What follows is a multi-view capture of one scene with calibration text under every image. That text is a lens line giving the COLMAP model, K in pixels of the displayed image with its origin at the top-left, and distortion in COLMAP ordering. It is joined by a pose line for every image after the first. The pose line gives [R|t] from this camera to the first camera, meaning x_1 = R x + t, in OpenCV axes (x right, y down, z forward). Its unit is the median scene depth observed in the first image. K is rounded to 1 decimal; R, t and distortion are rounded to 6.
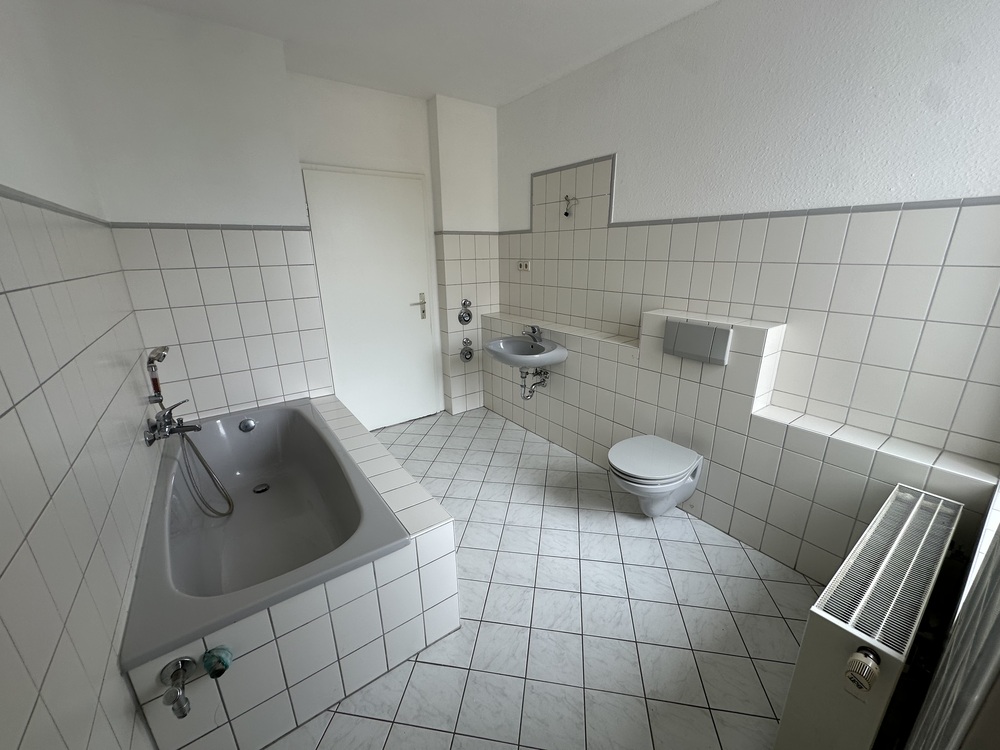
lens RADIAL K [[398.0, 0, 499.6], [0, 398.0, 375.0], [0, 0, 1]] dist [-0.002511, 0.000140]
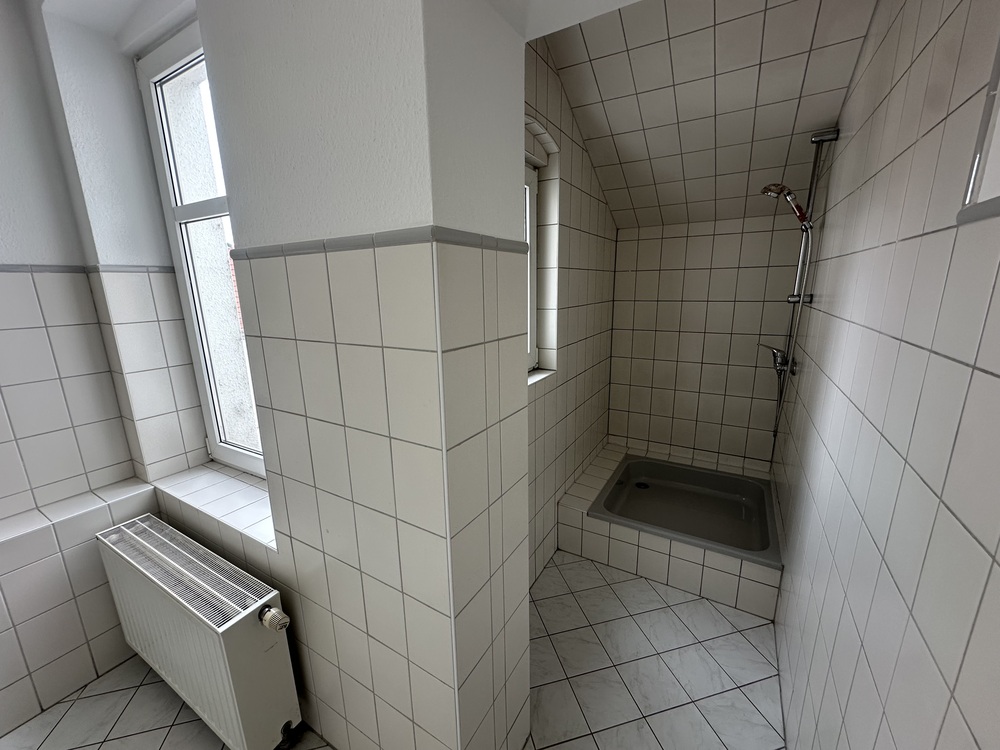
lens RADIAL K [[398.0, 0, 500.6], [0, 398.0, 377.5], [0, 0, 1]] dist [-0.002511, 0.000140]
pose [[-0.400330, -0.184743, 0.897555, -0.251406], [0.297395, 0.900260, 0.317945, -0.105796], [-0.866771, 0.394211, -0.305459, 0.262023]]
